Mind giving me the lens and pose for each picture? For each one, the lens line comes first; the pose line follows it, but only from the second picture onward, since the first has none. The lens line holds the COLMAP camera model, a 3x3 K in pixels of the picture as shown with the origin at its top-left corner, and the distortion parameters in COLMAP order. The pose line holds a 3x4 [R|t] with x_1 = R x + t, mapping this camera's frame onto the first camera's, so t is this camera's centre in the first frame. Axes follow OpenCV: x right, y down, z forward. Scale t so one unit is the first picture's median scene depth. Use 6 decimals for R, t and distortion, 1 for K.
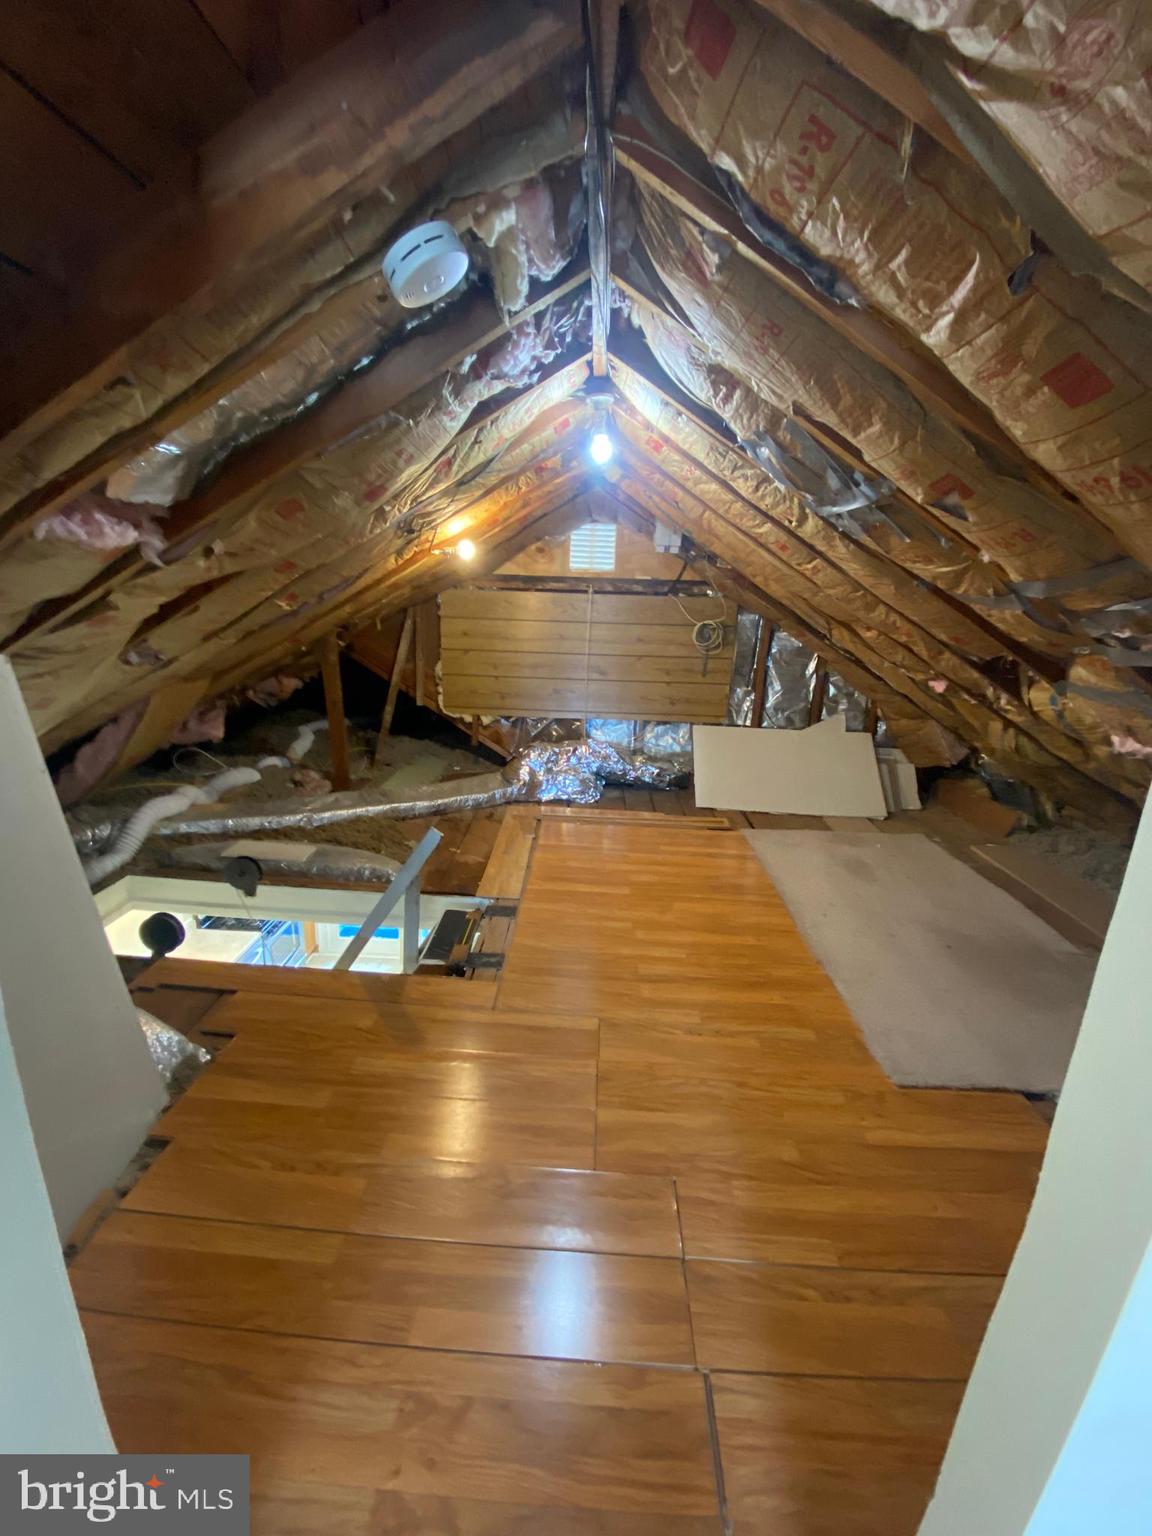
lens RADIAL K [[618.8, 0, 576.0], [0, 618.8, 768.0], [0, 0, 1]] dist [0.013107, -0.017238]
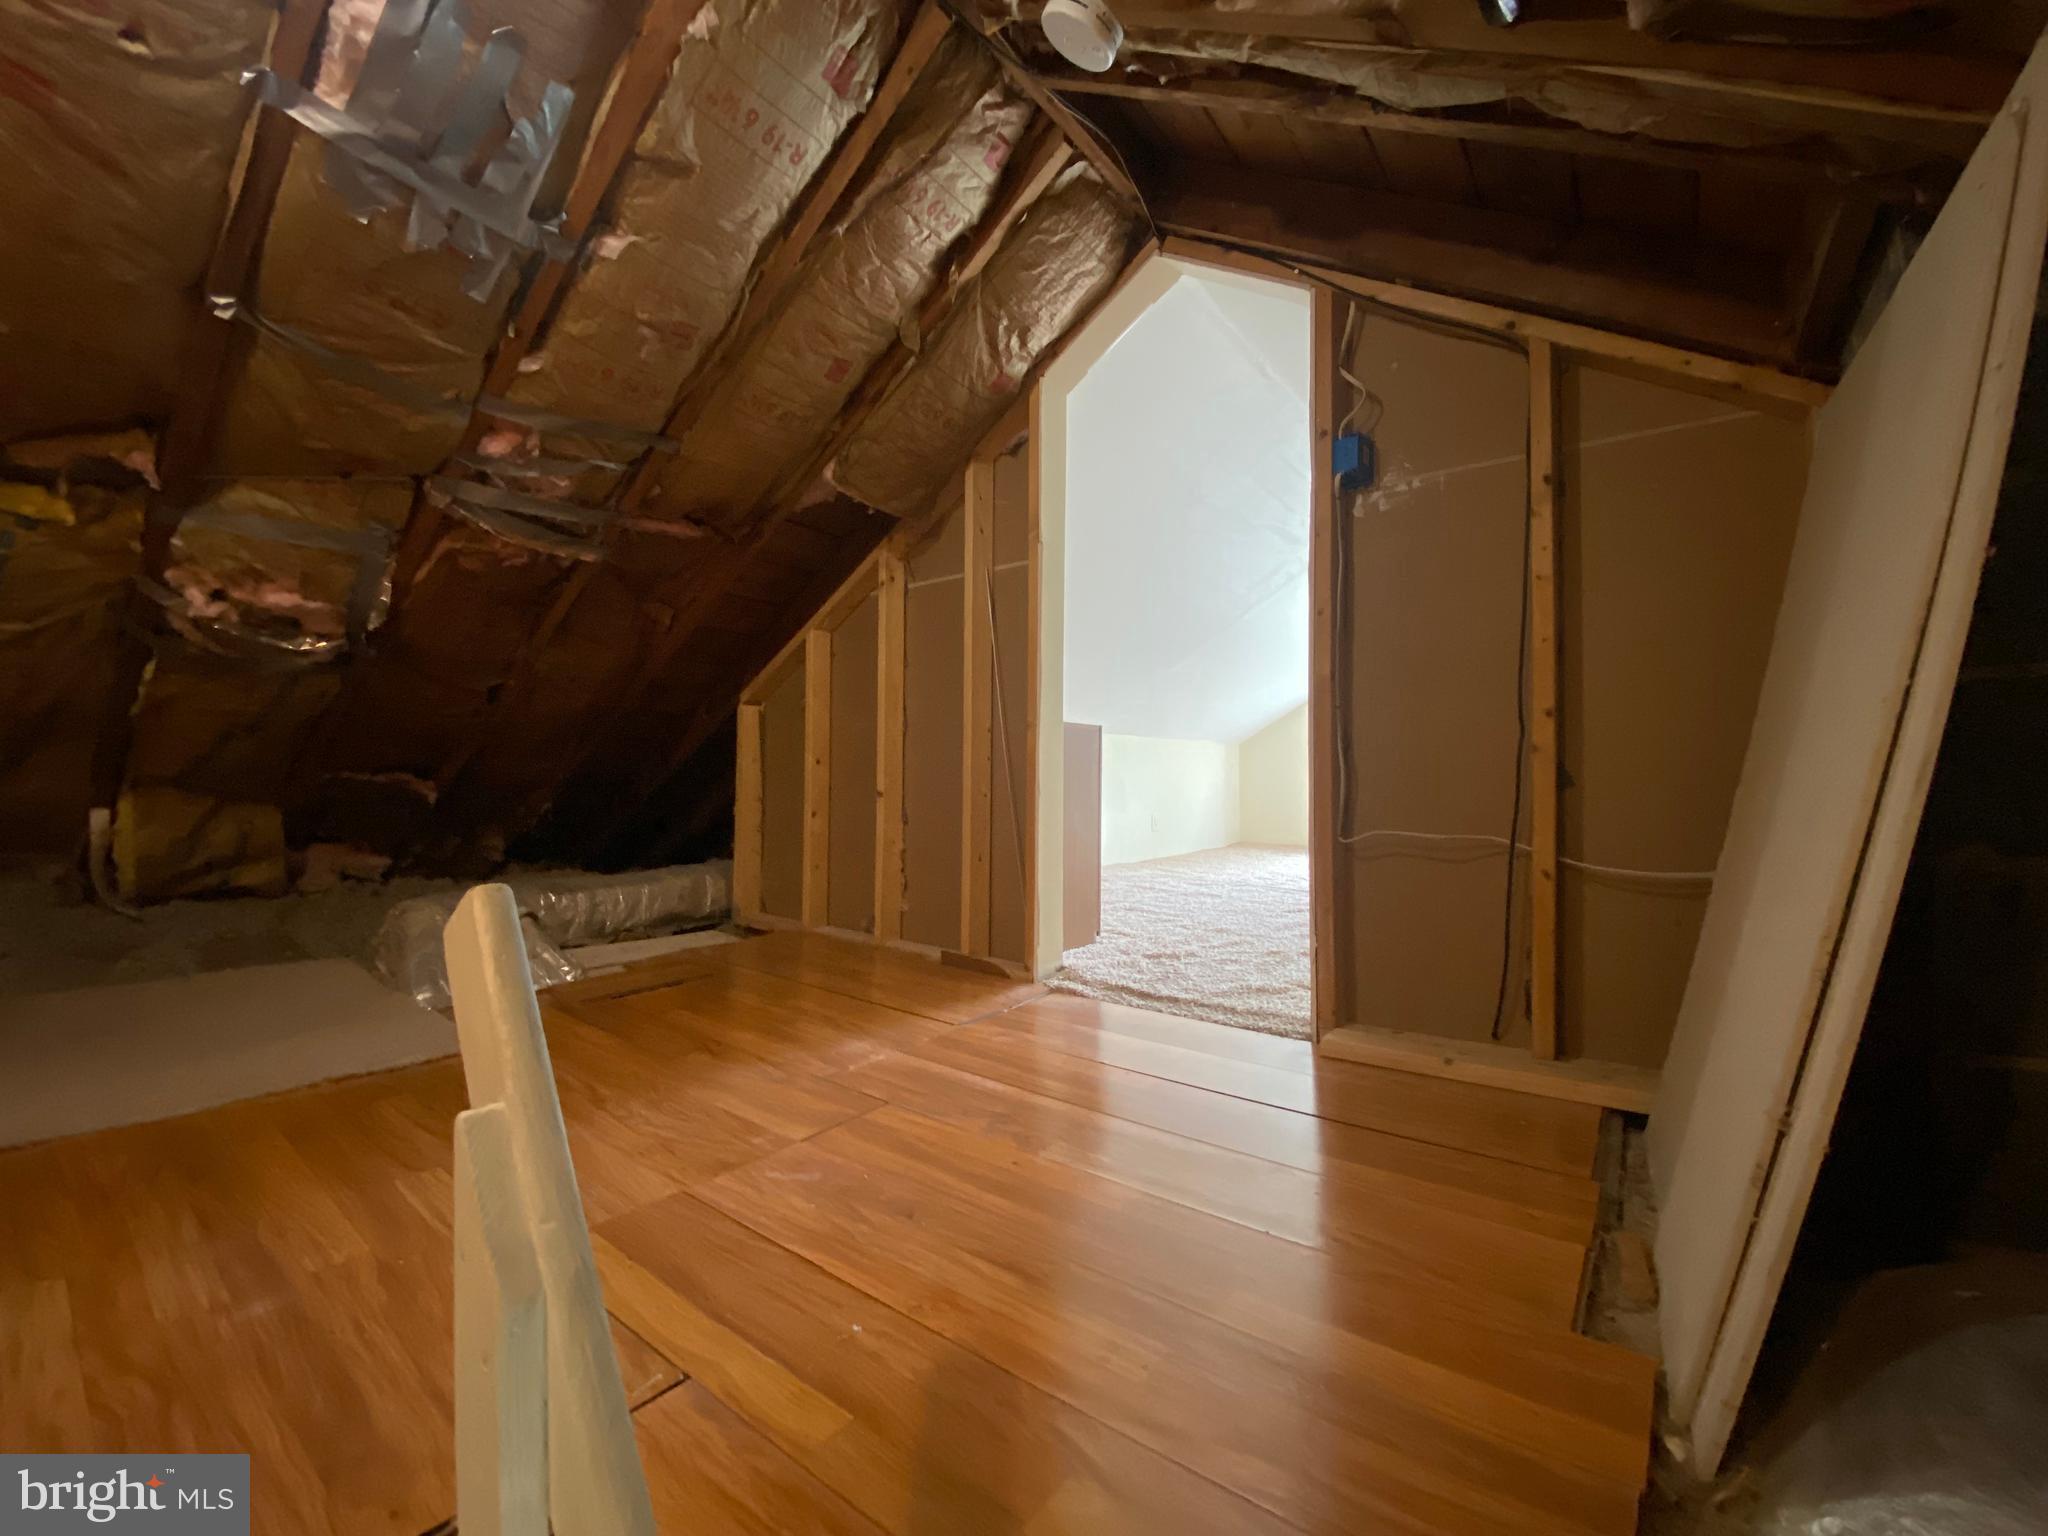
lens RADIAL K [[825.1, 0, 1024.0], [0, 825.1, 768.0], [0, 0, 1]] dist [0.013107, -0.017238]
pose [[-0.822151, -0.028828, 0.568539, -0.408894], [0.105254, 0.973800, 0.201583, 0.038124], [-0.559454, 0.225573, -0.797576, 0.987264]]
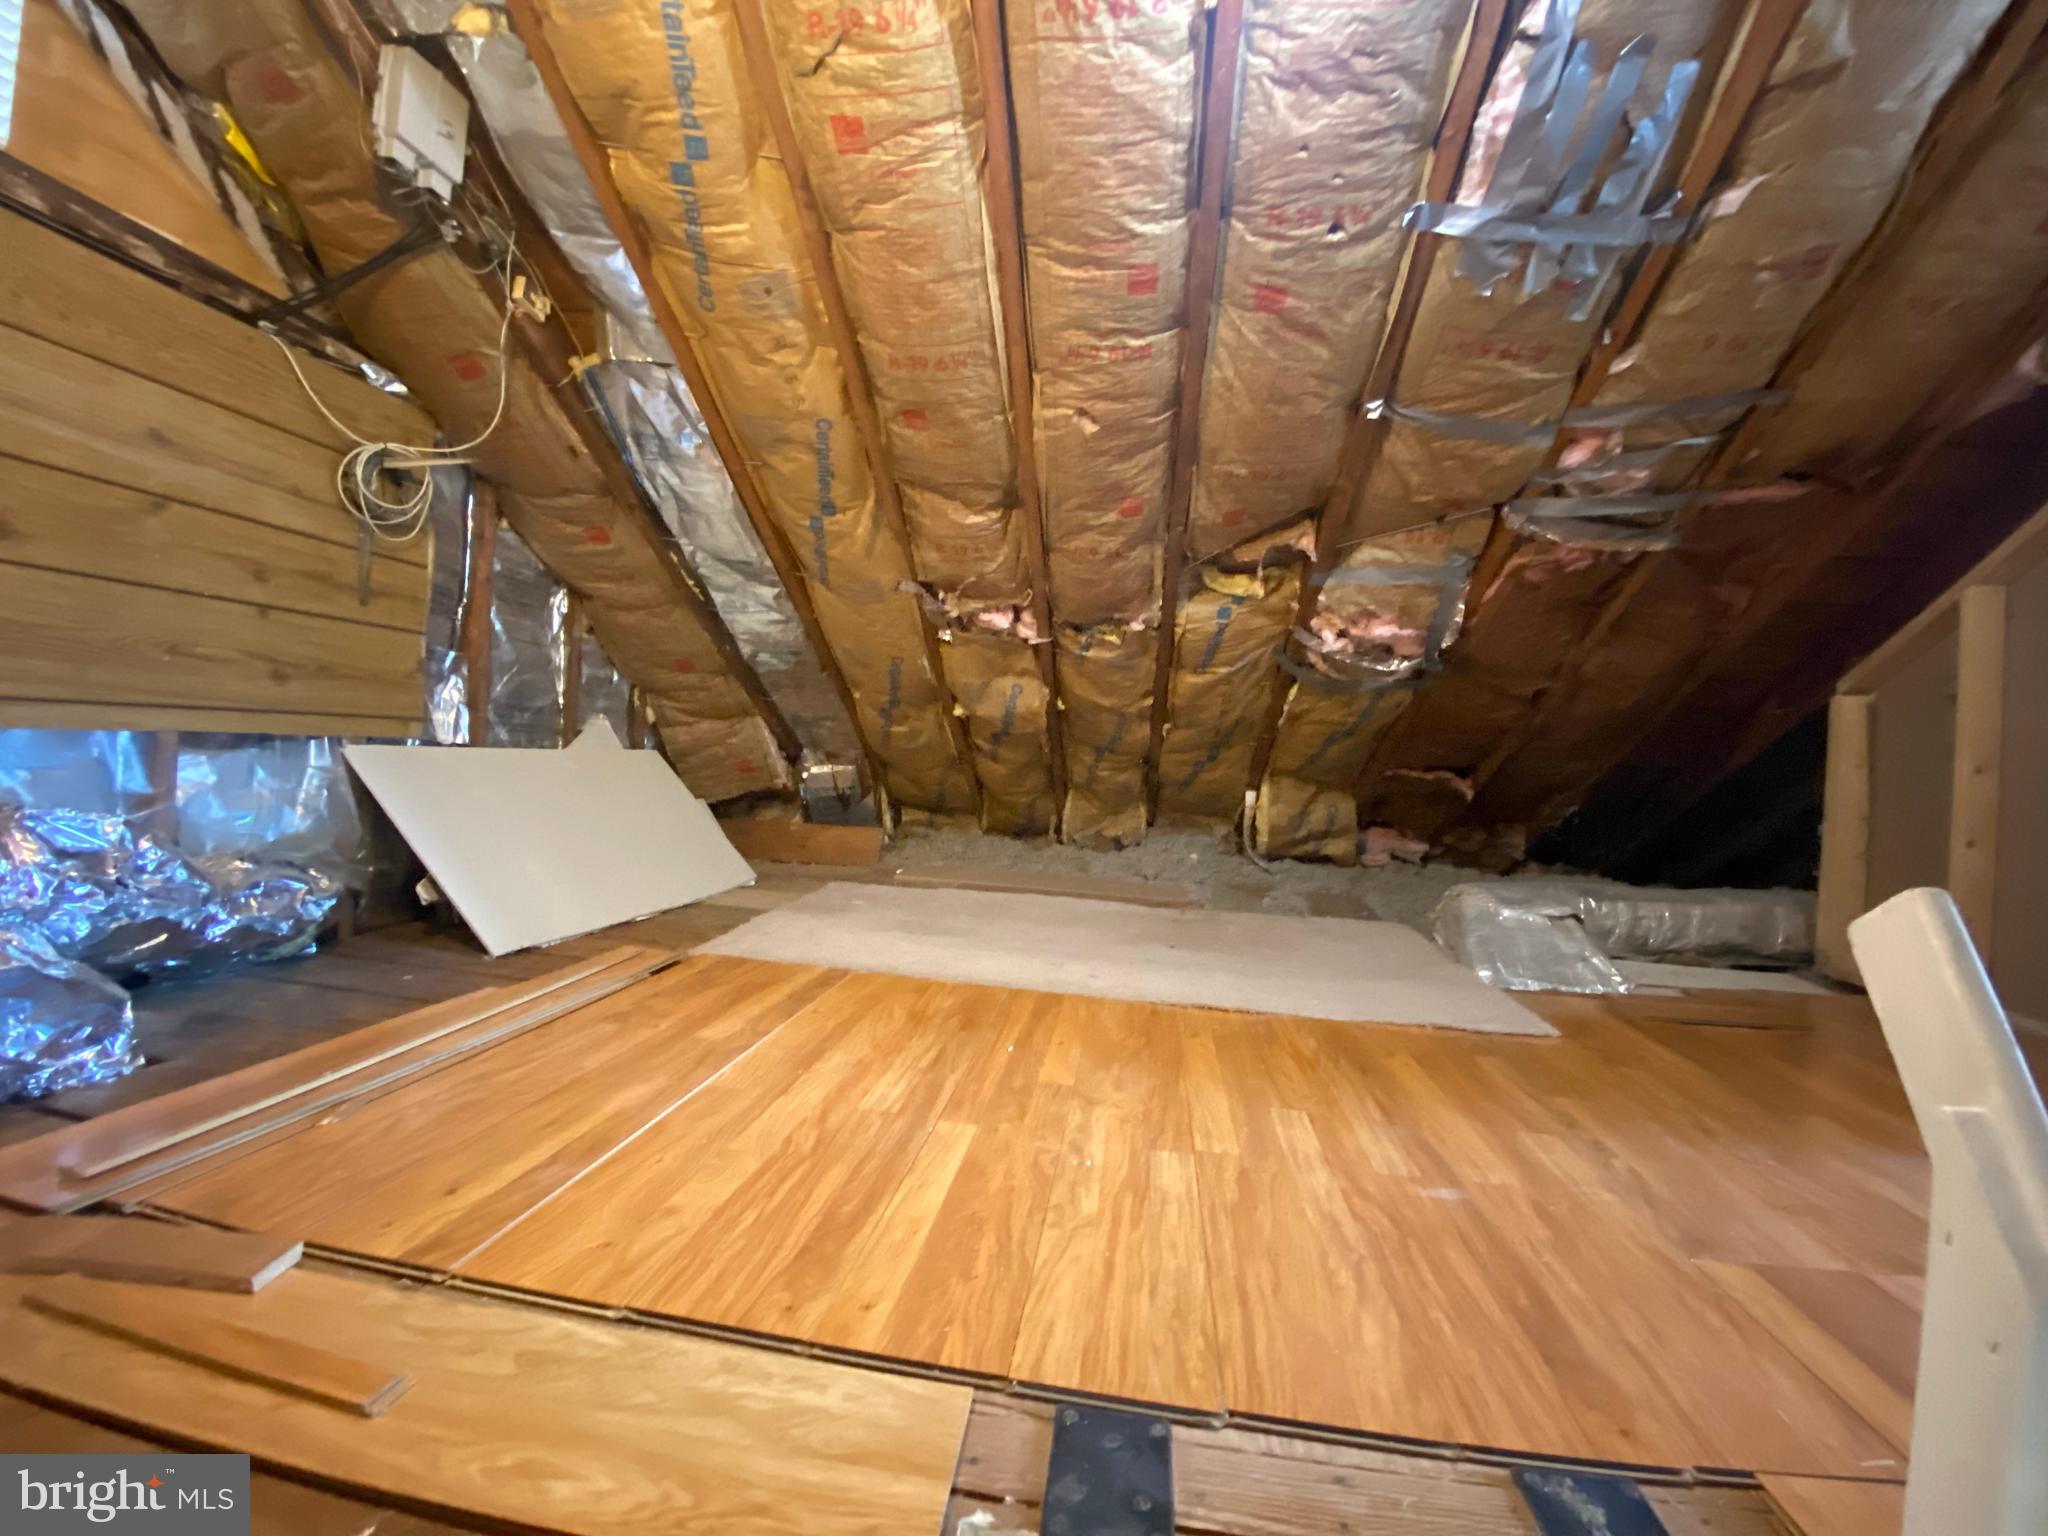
lens RADIAL K [[825.1, 0, 1024.0], [0, 825.1, 768.0], [0, 0, 1]] dist [0.013107, -0.017238]
pose [[0.090278, -0.038411, 0.995176, -0.404705], [0.204248, 0.978730, 0.019248, 0.018919], [-0.974747, 0.201525, 0.096203, 1.077308]]
